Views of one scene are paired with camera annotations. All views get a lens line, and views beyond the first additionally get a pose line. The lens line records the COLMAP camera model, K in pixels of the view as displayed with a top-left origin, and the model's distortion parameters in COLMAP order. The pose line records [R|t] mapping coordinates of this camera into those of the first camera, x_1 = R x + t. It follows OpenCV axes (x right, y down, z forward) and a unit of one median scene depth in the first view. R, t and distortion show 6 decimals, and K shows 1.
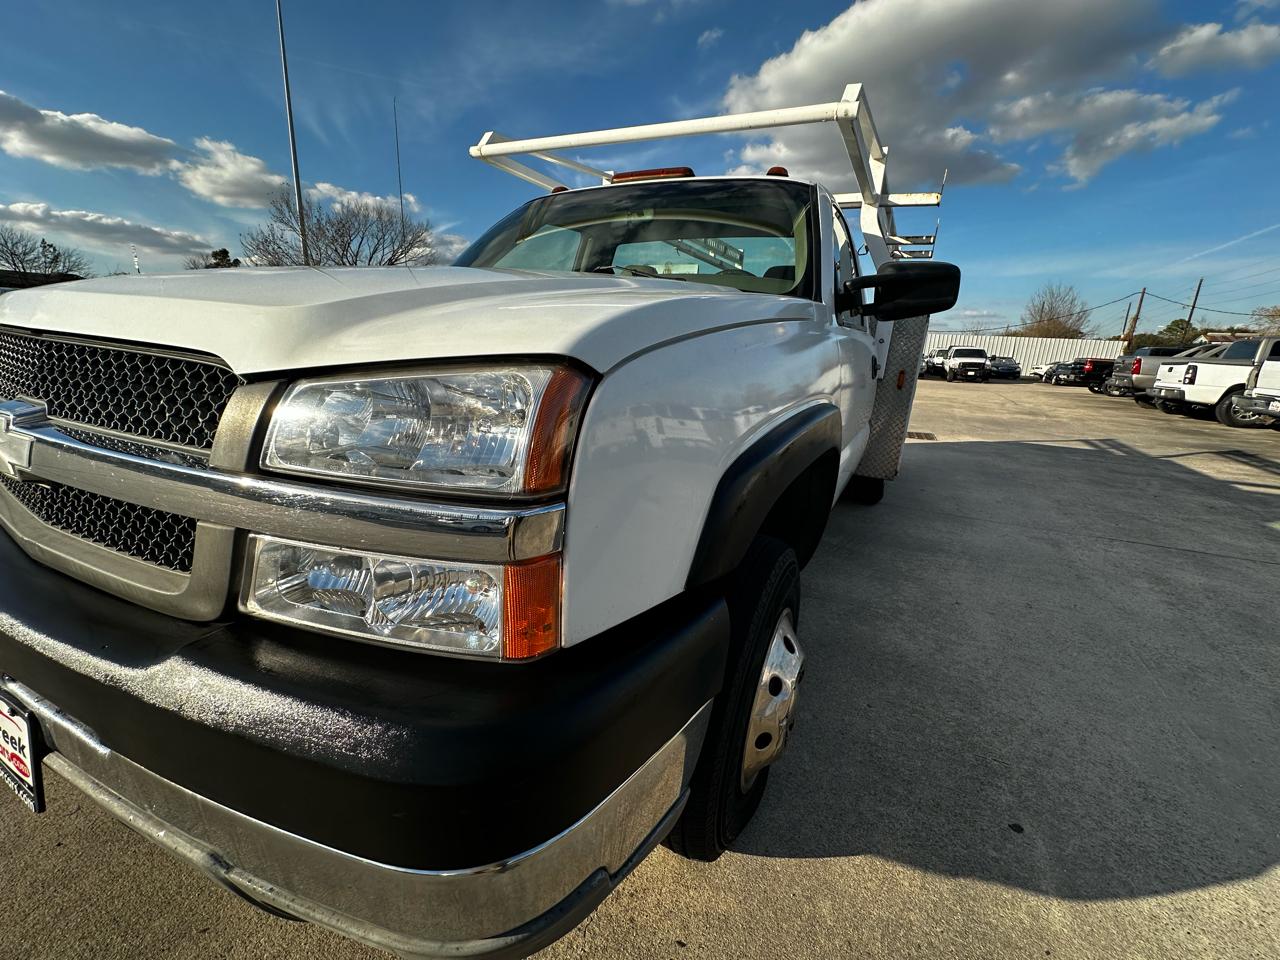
lens RADIAL K [[506.3, 0, 639.0], [0, 506.3, 487.5], [0, 0, 1]] dist [-0.006251, 0.001595]
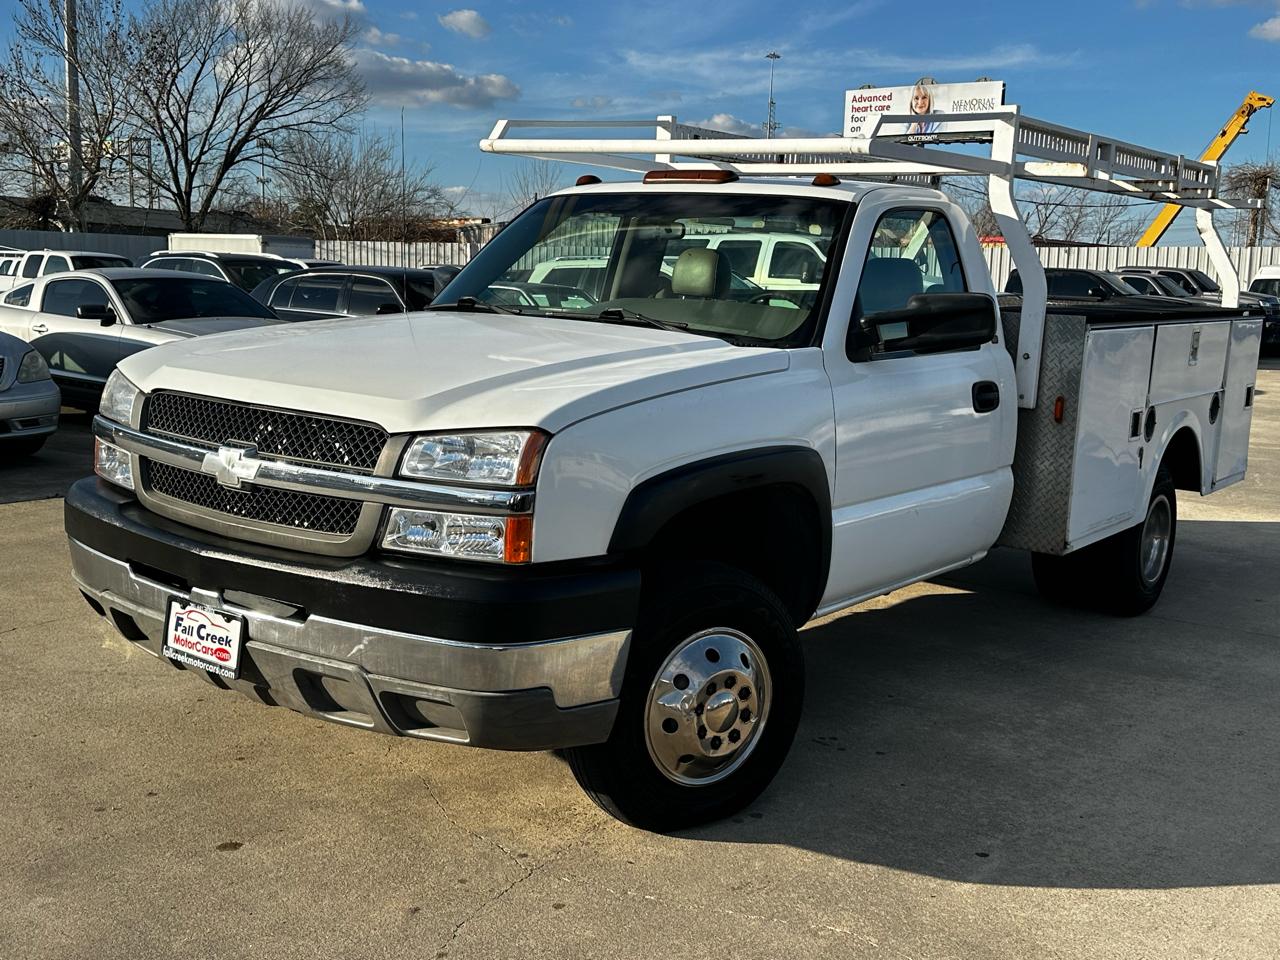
lens RADIAL K [[1334.1, 0, 635.3], [0, 1334.1, 483.4], [0, 0, 1]] dist [0.074274, 0.000000]
pose [[0.987361, 0.007359, -0.158316, 0.102711], [-0.027639, 0.991609, -0.126283, 0.060975], [0.156058, 0.129063, 0.979280, -0.393866]]
